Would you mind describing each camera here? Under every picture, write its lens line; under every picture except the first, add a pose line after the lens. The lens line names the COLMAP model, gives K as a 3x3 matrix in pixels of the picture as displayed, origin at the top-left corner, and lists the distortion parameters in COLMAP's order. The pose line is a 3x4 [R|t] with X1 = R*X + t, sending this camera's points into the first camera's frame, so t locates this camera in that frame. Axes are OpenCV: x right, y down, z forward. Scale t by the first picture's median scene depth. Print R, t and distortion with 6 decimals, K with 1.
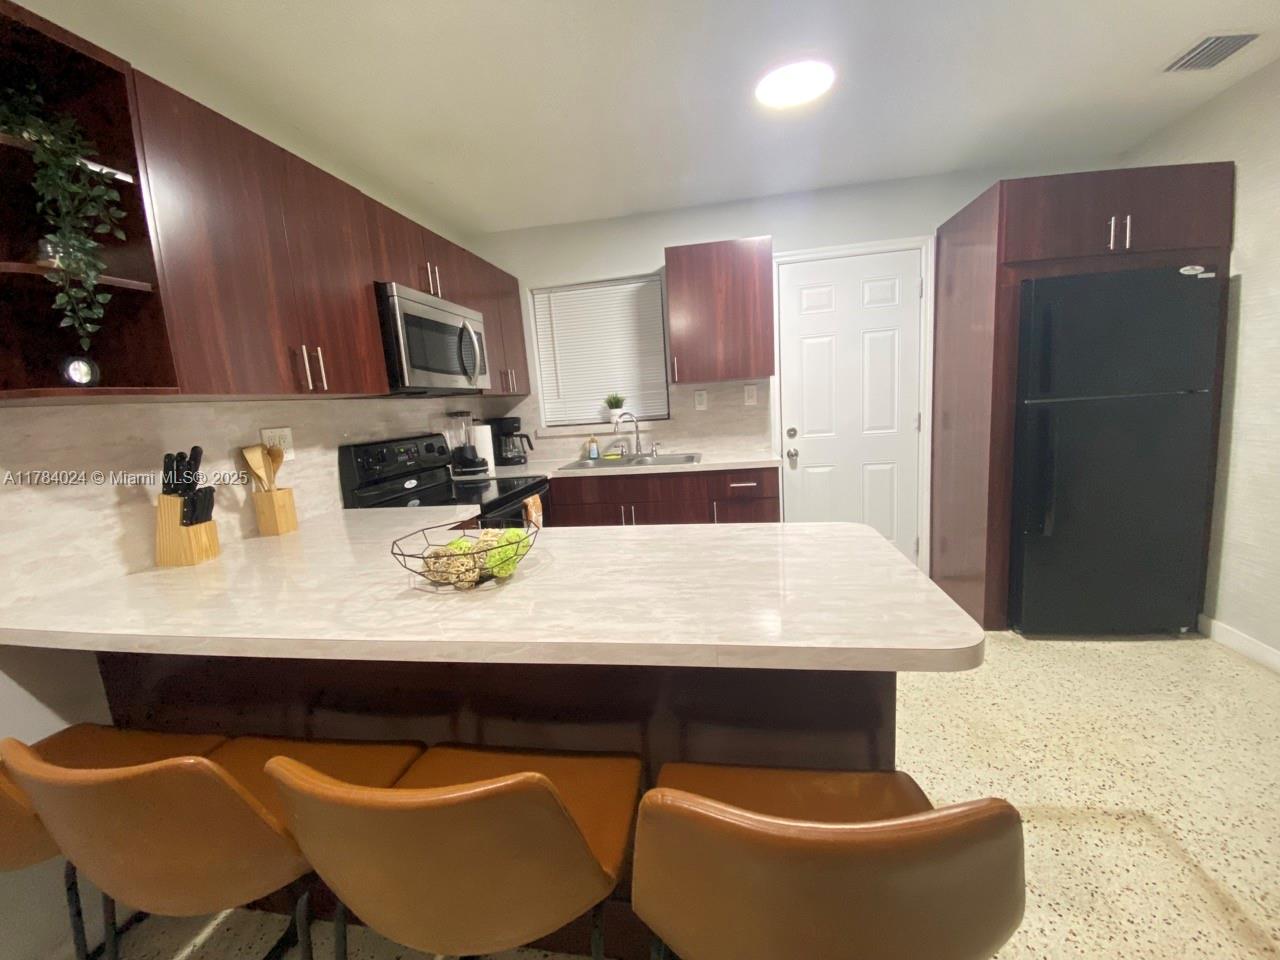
lens RADIAL K [[520.9, 0, 634.6], [0, 520.9, 492.1], [0, 0, 1]] dist [-0.028890, -0.001309]
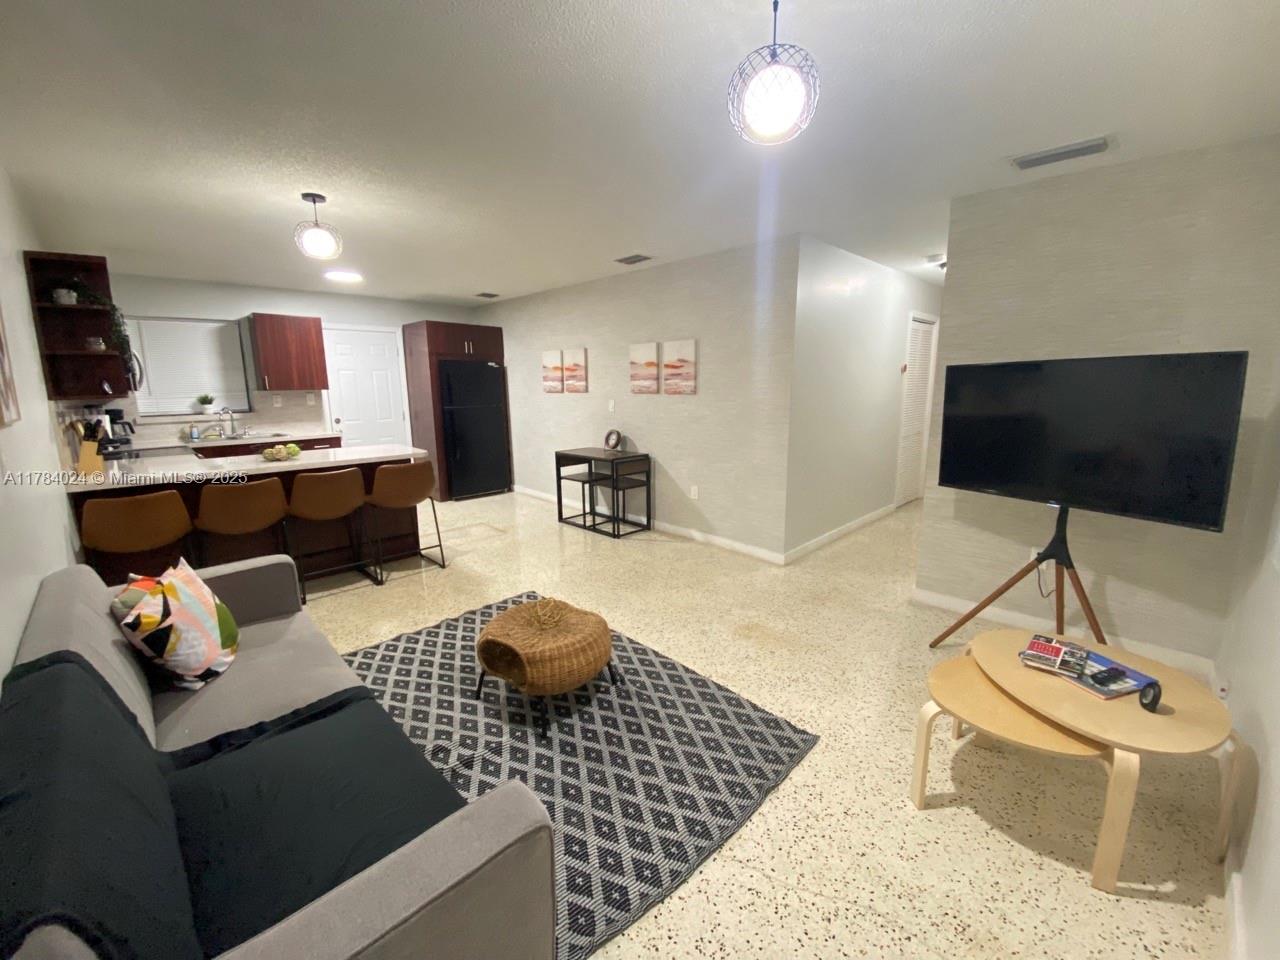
lens RADIAL K [[520.9, 0, 646.7], [0, 520.9, 490.3], [0, 0, 1]] dist [-0.028890, -0.001309]
pose [[0.575702, -0.102610, 0.811196, -0.552789], [0.094680, 0.993787, 0.058512, 0.124245], [-0.812160, 0.043118, 0.581840, -0.907521]]
